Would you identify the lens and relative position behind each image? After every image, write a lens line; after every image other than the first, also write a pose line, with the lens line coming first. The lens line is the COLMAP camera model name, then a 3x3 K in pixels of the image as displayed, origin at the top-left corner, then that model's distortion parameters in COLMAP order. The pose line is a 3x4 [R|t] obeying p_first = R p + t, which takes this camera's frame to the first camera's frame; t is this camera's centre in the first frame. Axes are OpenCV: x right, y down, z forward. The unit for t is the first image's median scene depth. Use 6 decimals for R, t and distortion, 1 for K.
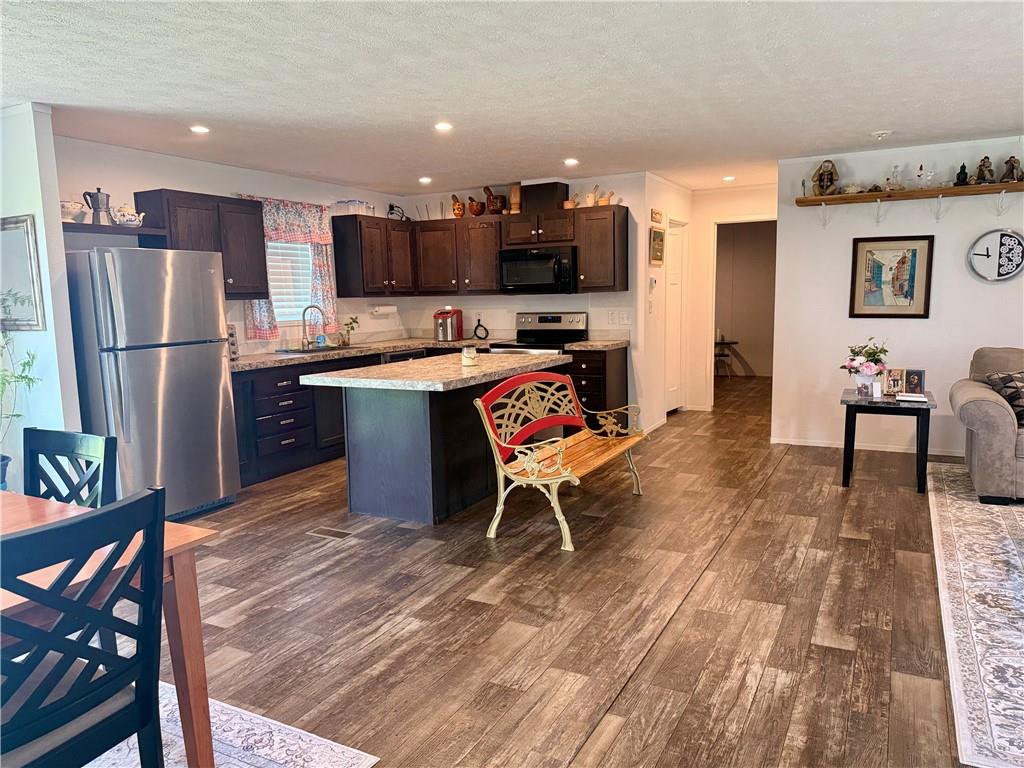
lens RADIAL K [[716.0, 0, 512.7], [0, 716.0, 390.0], [0, 0, 1]] dist [0.077841, -0.098830]
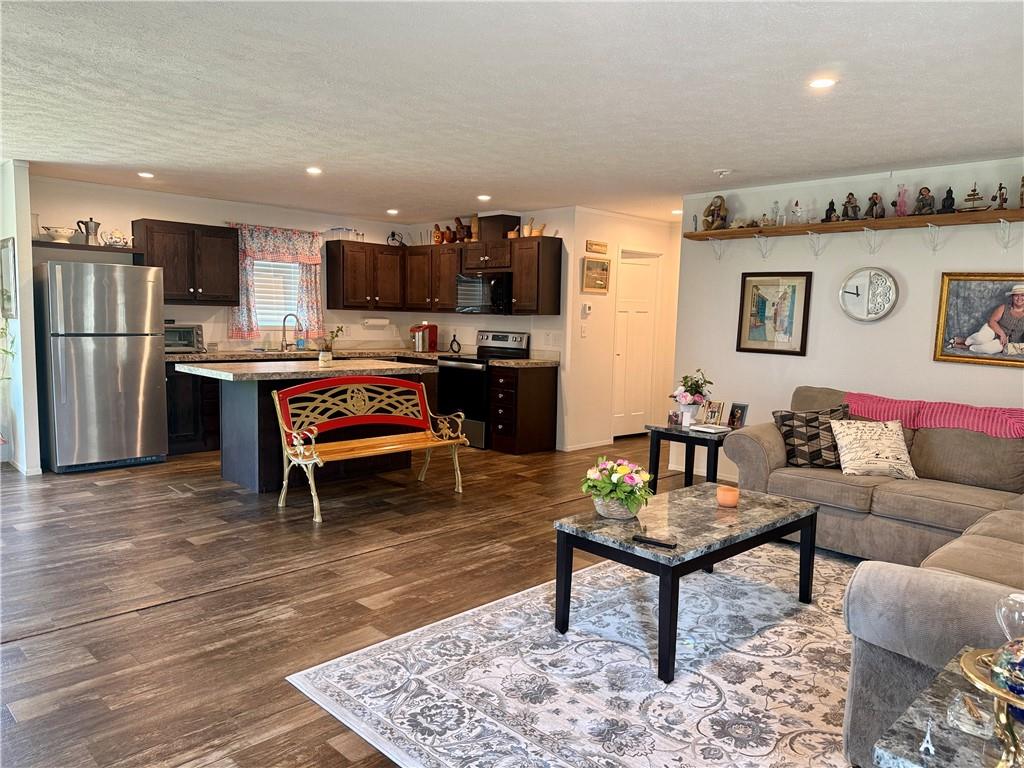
lens RADIAL K [[716.0, 0, 512.0], [0, 716.0, 388.3], [0, 0, 1]] dist [0.077841, -0.098830]
pose [[0.953648, 0.076776, -0.290965, 0.480922], [-0.086366, 0.996058, -0.020243, -0.001282], [0.288264, 0.044434, 0.956519, -0.046312]]
